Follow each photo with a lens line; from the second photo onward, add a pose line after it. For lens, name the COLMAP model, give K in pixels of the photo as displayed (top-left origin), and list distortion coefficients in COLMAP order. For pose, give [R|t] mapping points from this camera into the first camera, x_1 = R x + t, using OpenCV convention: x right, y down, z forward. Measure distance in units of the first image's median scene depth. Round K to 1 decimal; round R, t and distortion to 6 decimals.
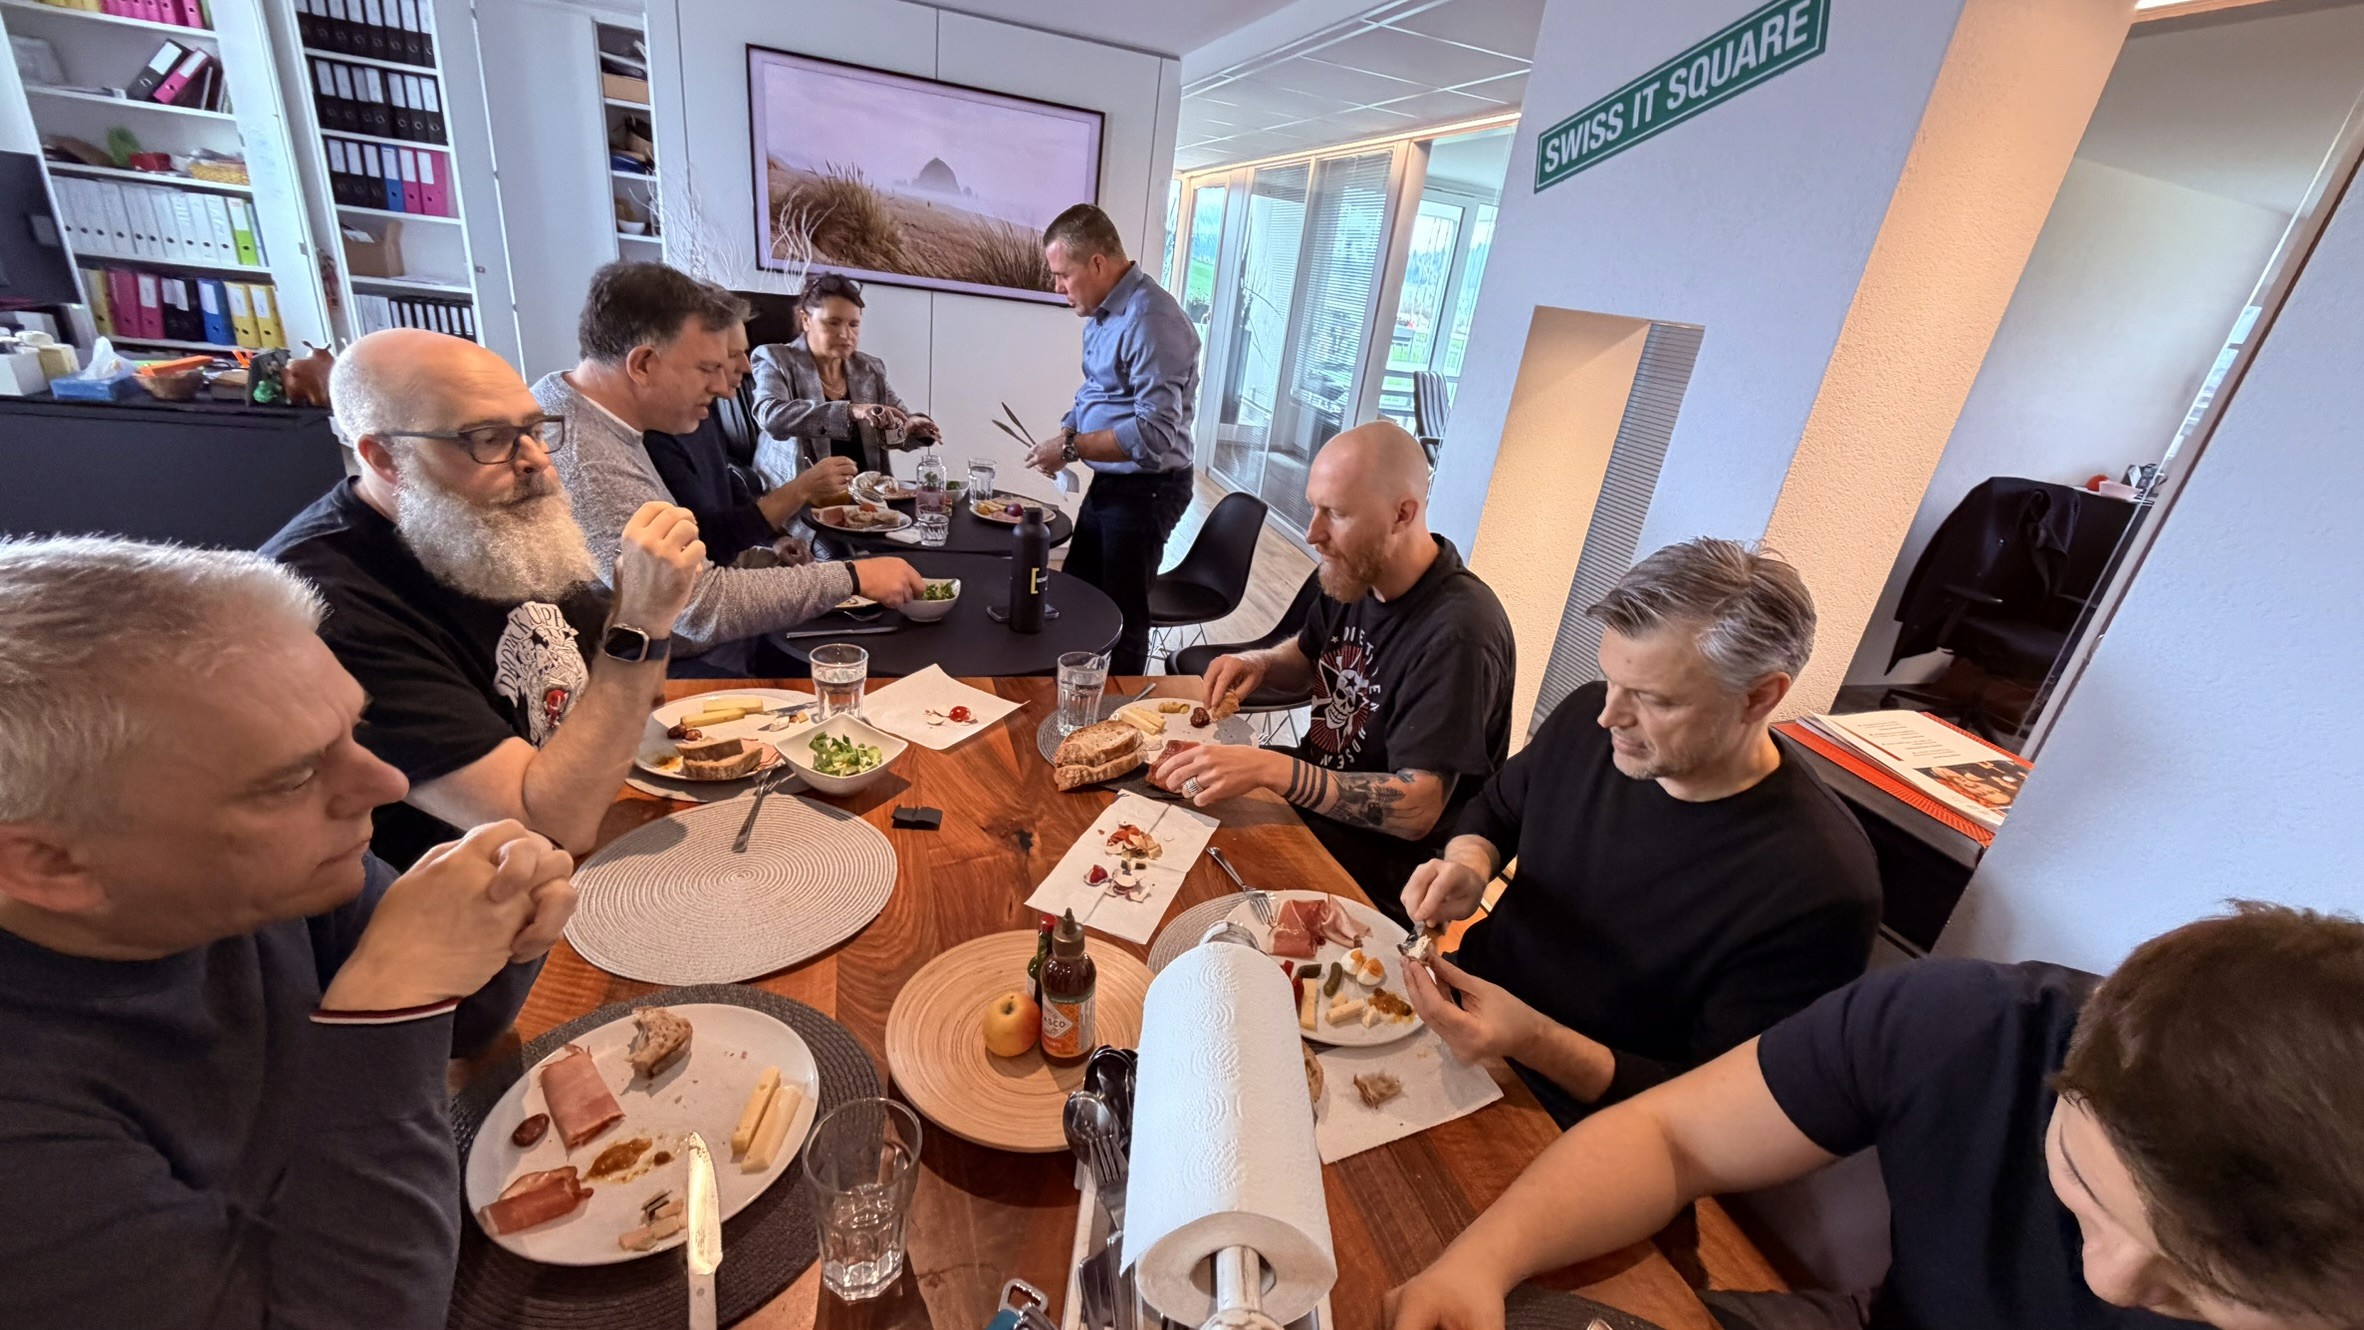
lens RADIAL K [[948.1, 0, 1181.9], [0, 948.1, 663.5], [0, 0, 1]] dist [-0.002469, 0.000014]
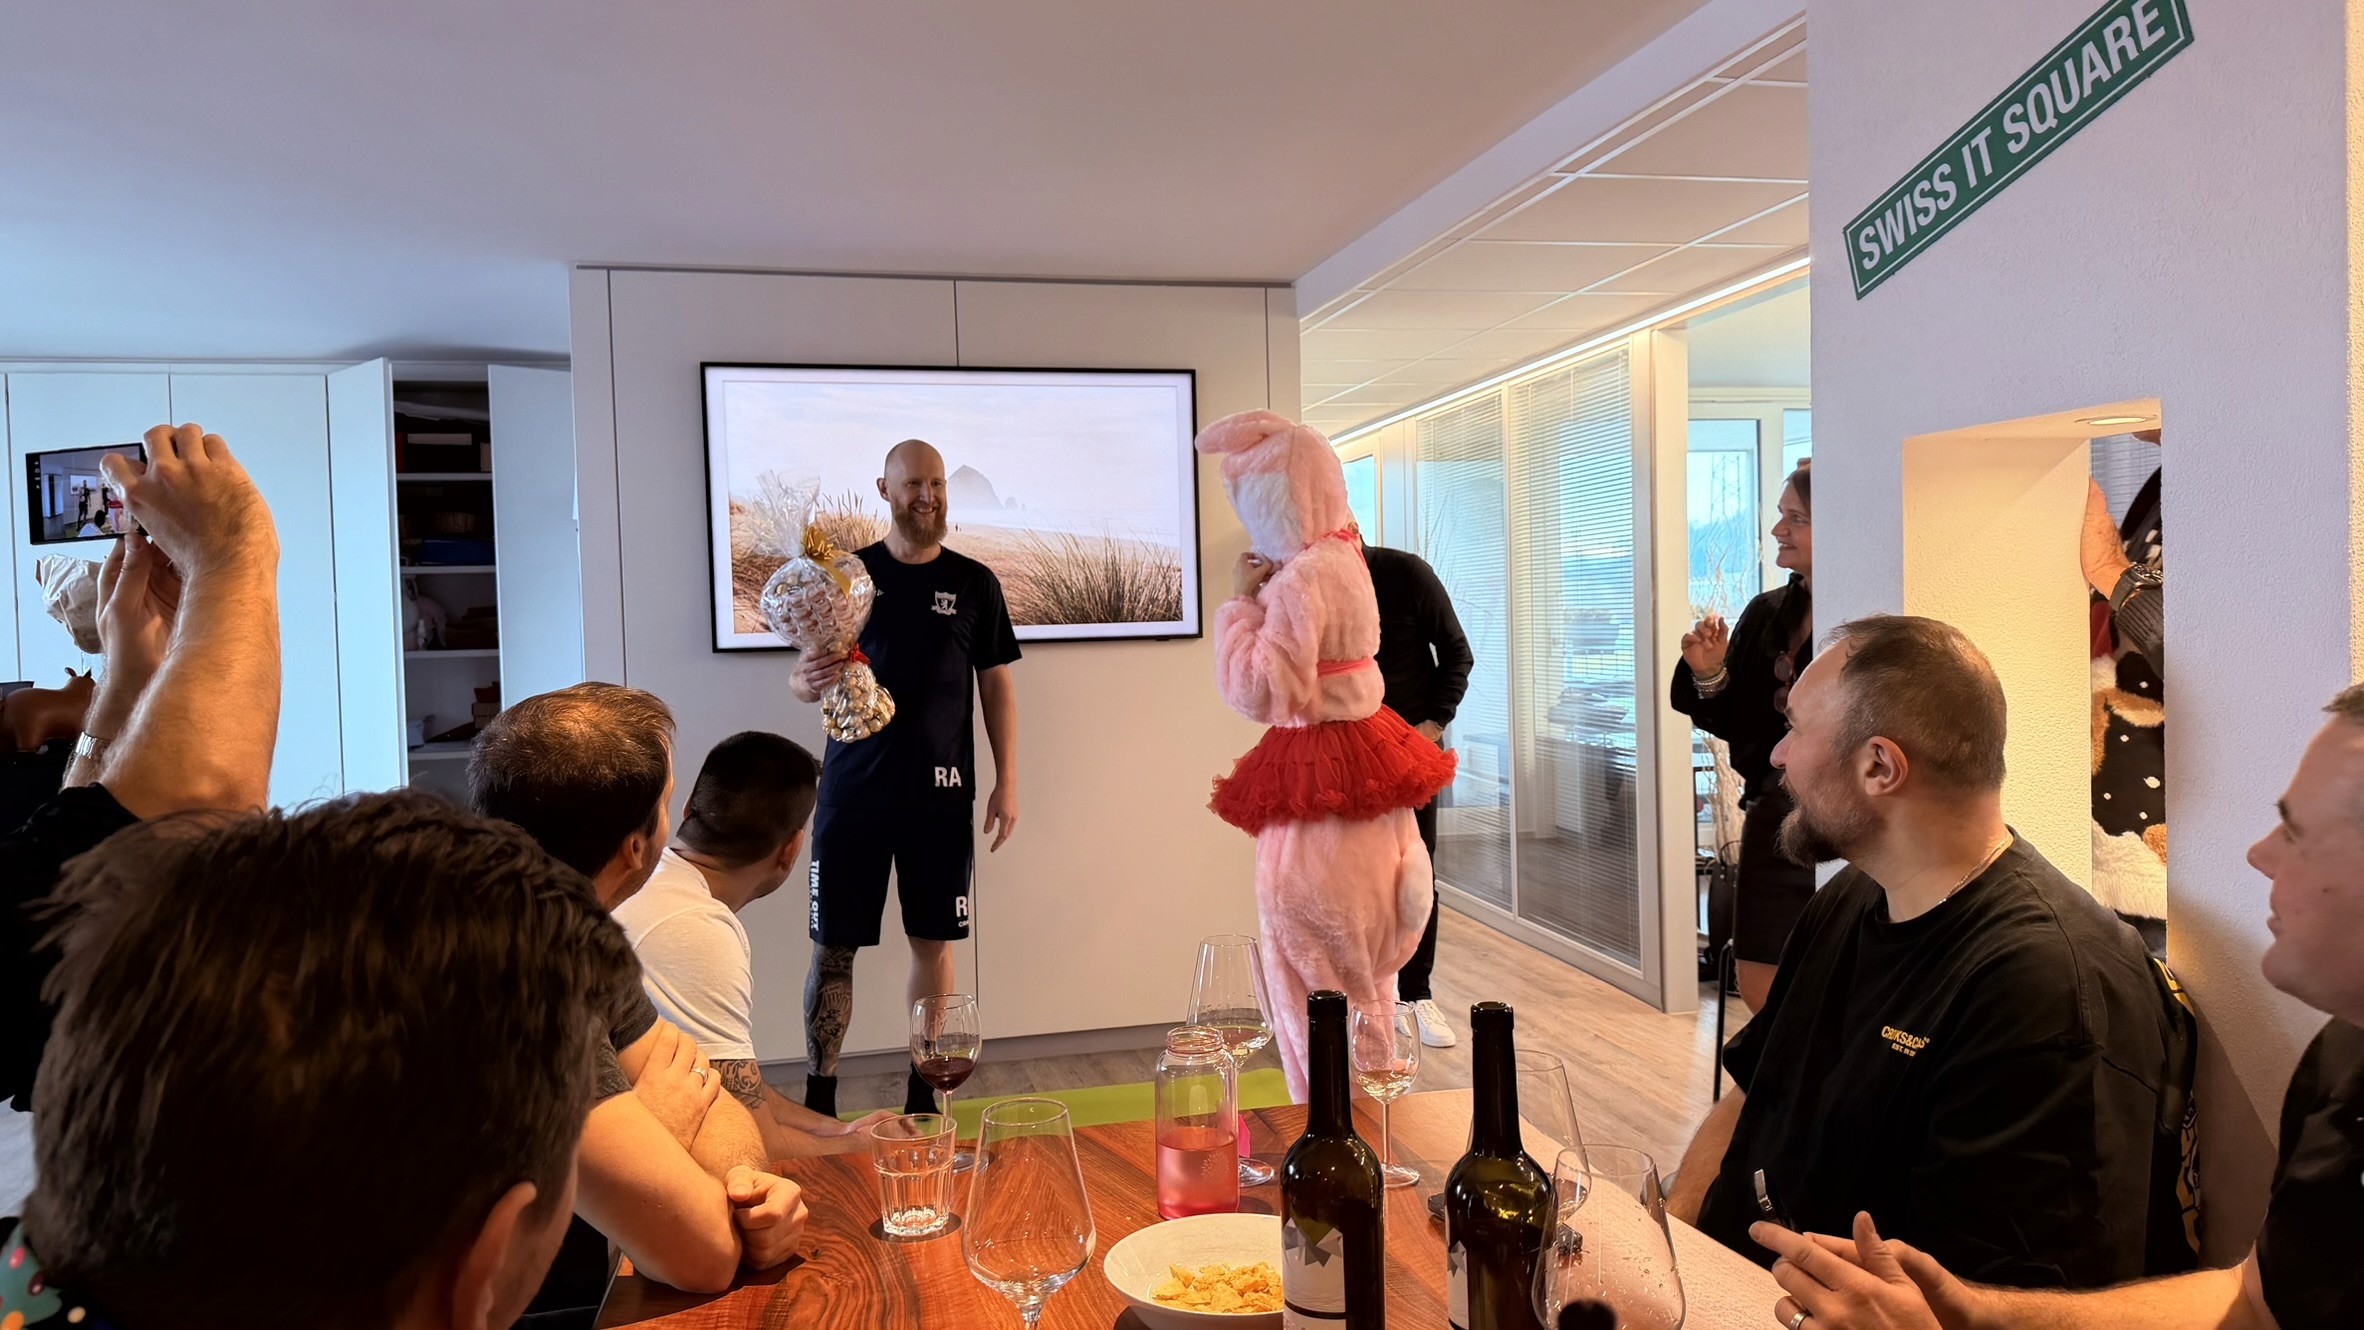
lens RADIAL K [[1647.7, 0, 1184.5], [0, 1647.7, 664.2], [0, 0, 1]] dist [0.001170, -0.008259]
pose [[0.984887, -0.151097, -0.084659, -0.068955], [0.111030, 0.925955, -0.360942, 0.164899], [0.132927, 0.346087, 0.928738, -0.132521]]
